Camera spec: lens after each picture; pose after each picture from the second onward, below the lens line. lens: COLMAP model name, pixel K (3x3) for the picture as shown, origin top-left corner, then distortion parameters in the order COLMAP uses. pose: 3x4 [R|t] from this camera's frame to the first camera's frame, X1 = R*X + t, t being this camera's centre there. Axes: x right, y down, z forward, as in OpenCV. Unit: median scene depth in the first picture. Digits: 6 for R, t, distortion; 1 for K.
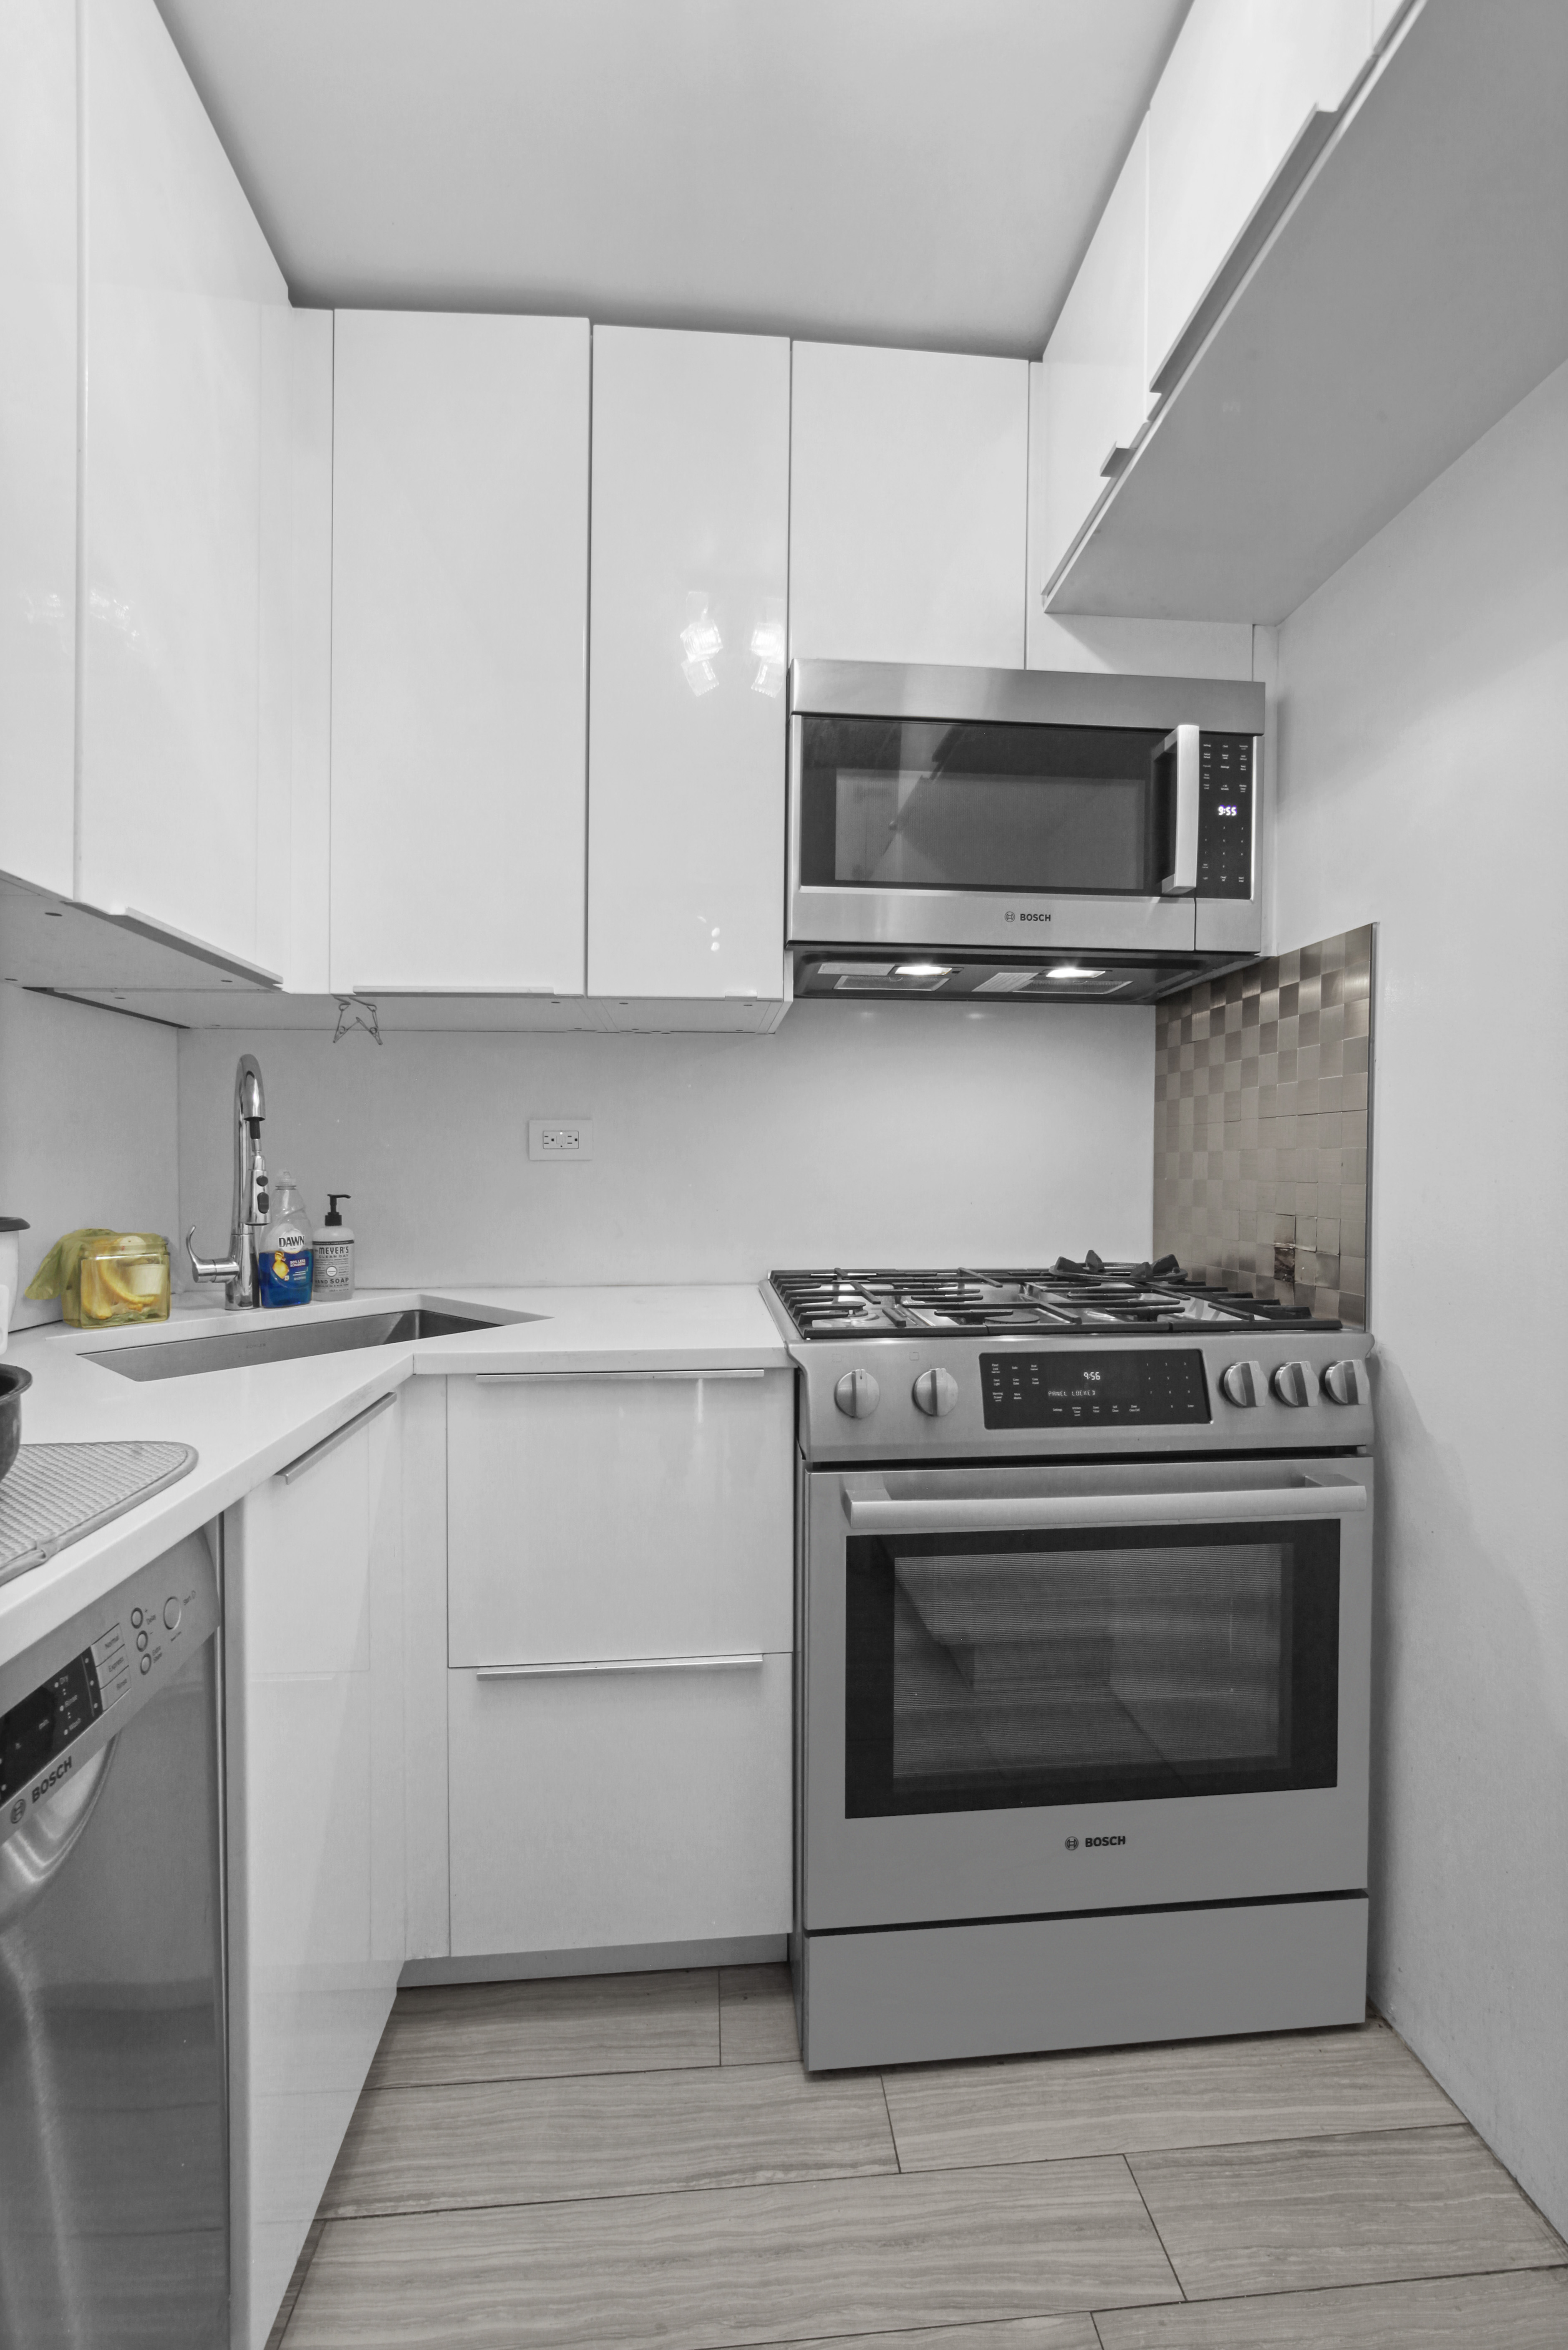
lens RADIAL K [[958.3, 0, 738.6], [0, 958.3, 1219.4], [0, 0, 1]] dist [-0.077657, 0.012492]
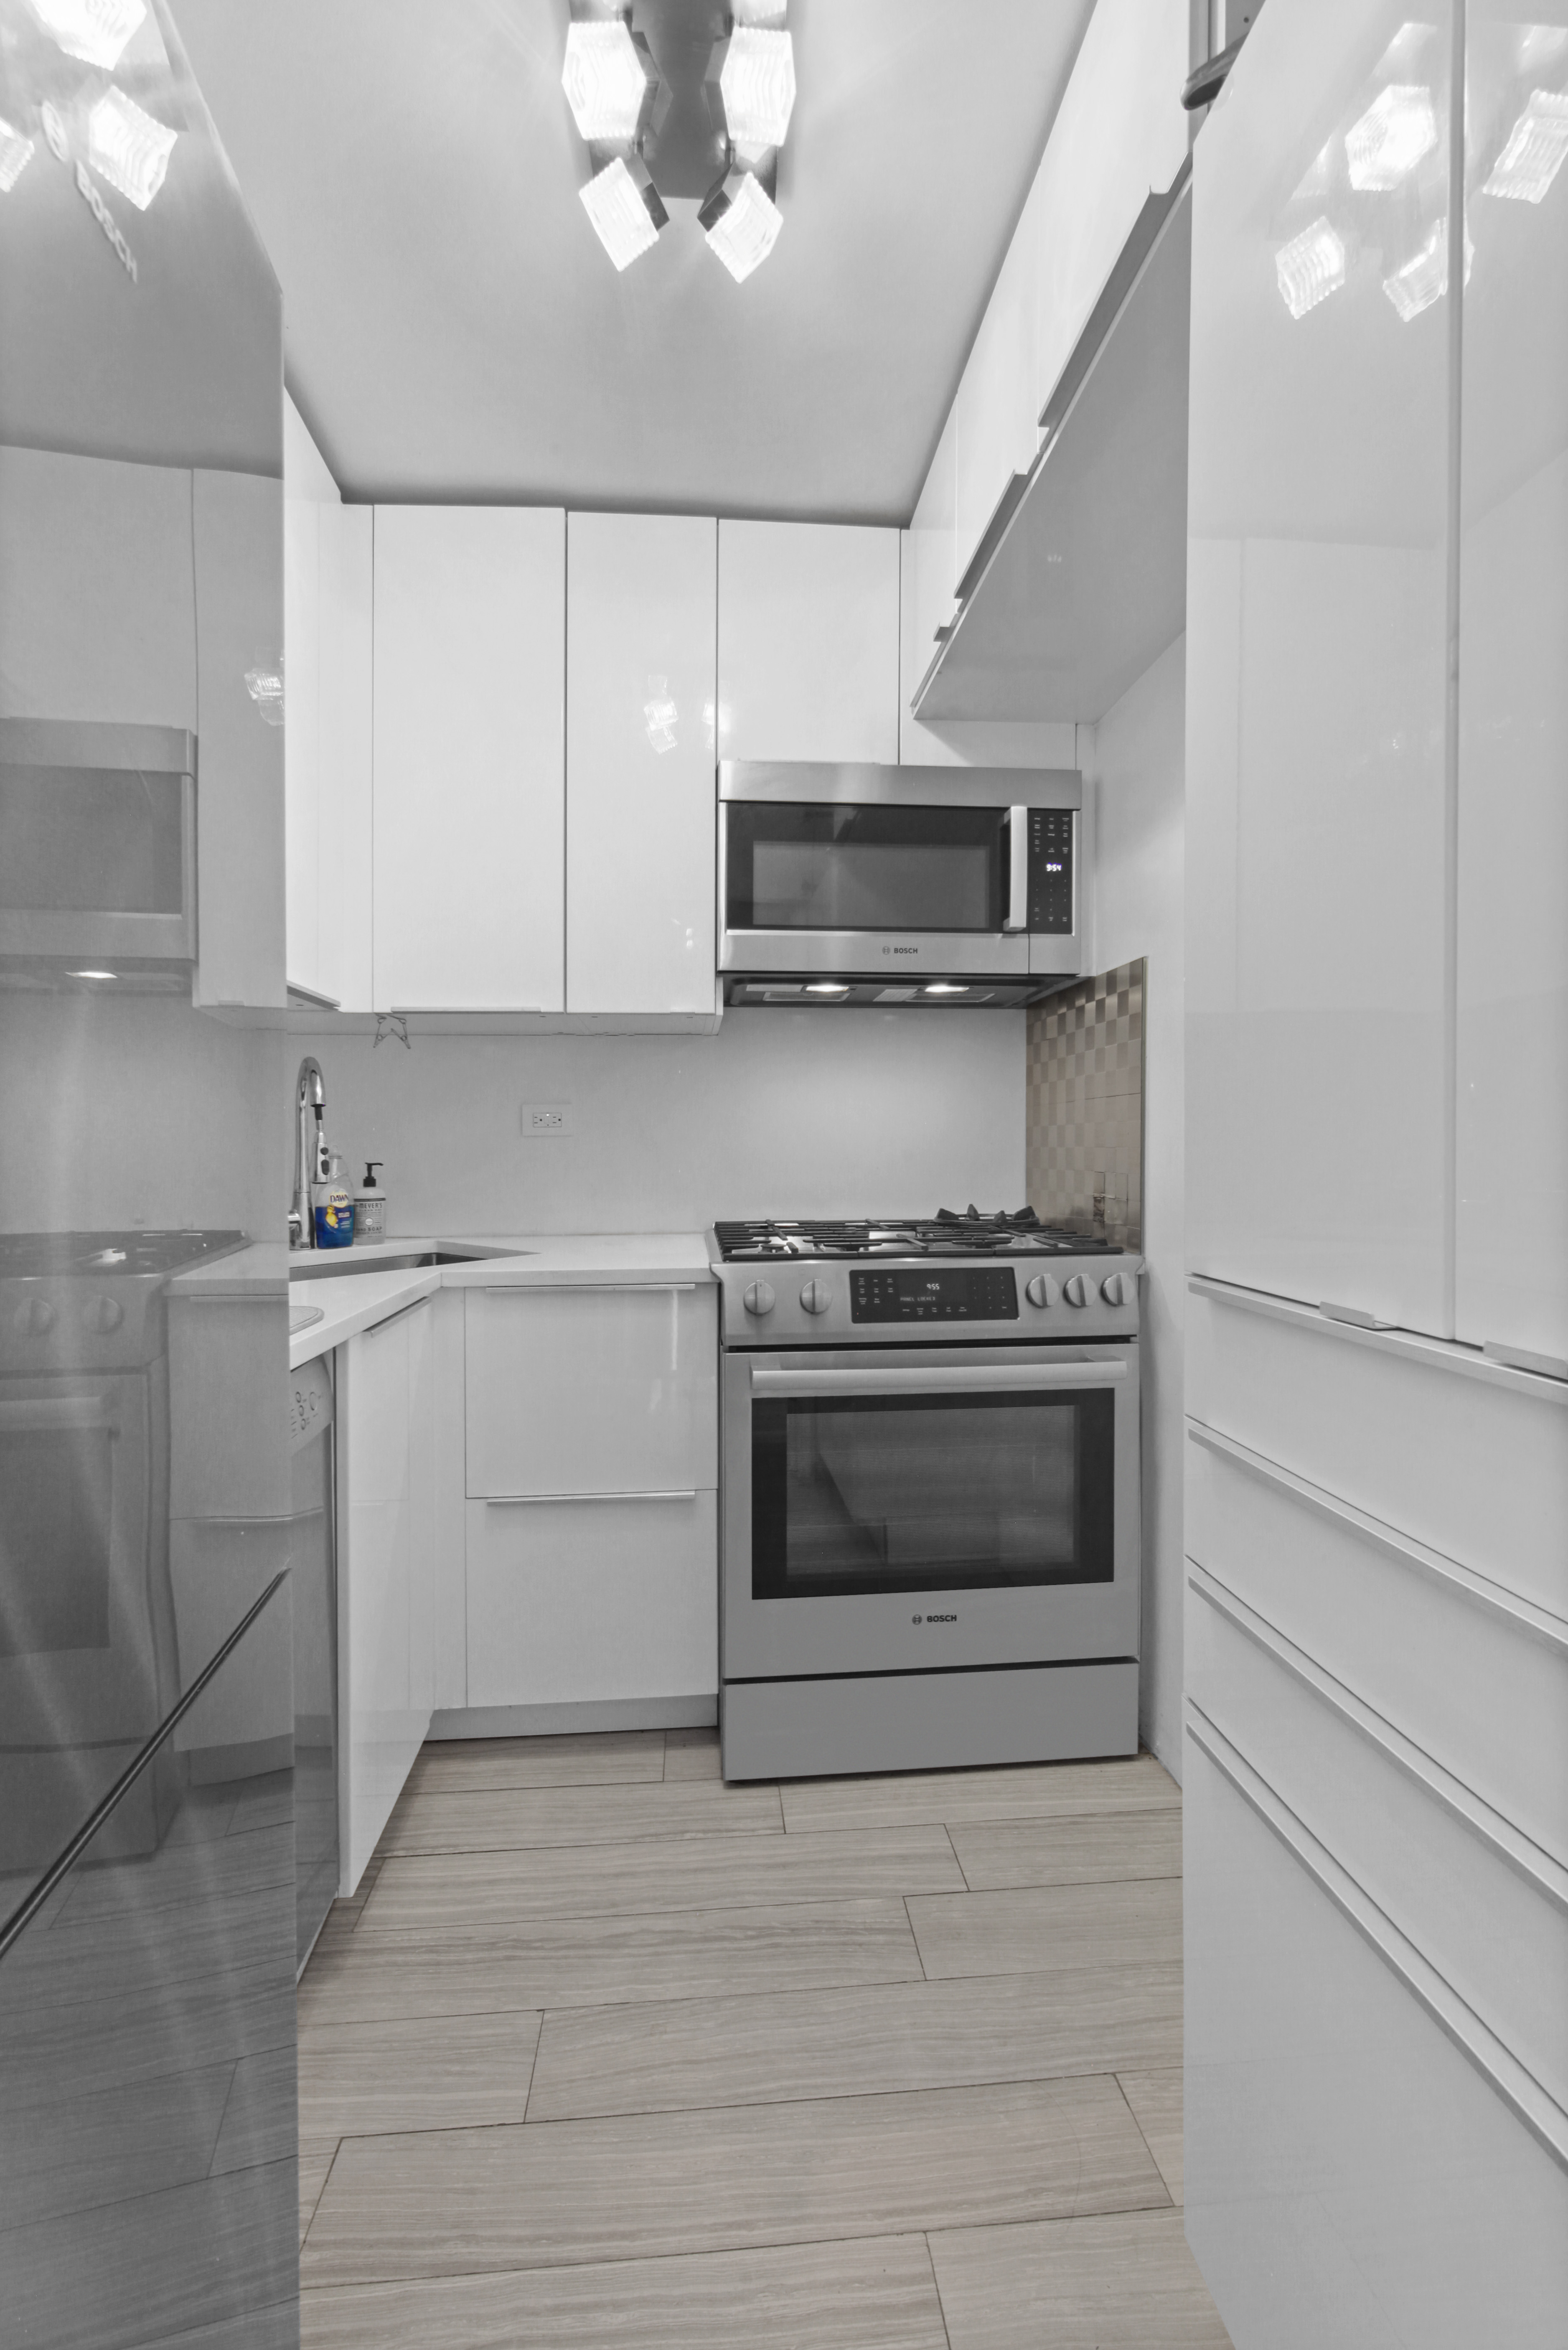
lens RADIAL K [[965.6, 0, 784.0], [0, 965.6, 1175.0], [0, 0, 1]] dist [-0.058290, -0.000024]
pose [[0.998483, -0.008755, 0.054369, 0.074842], [0.010120, 0.999639, -0.024869, 0.032137], [-0.054132, 0.025382, 0.998211, -0.380028]]
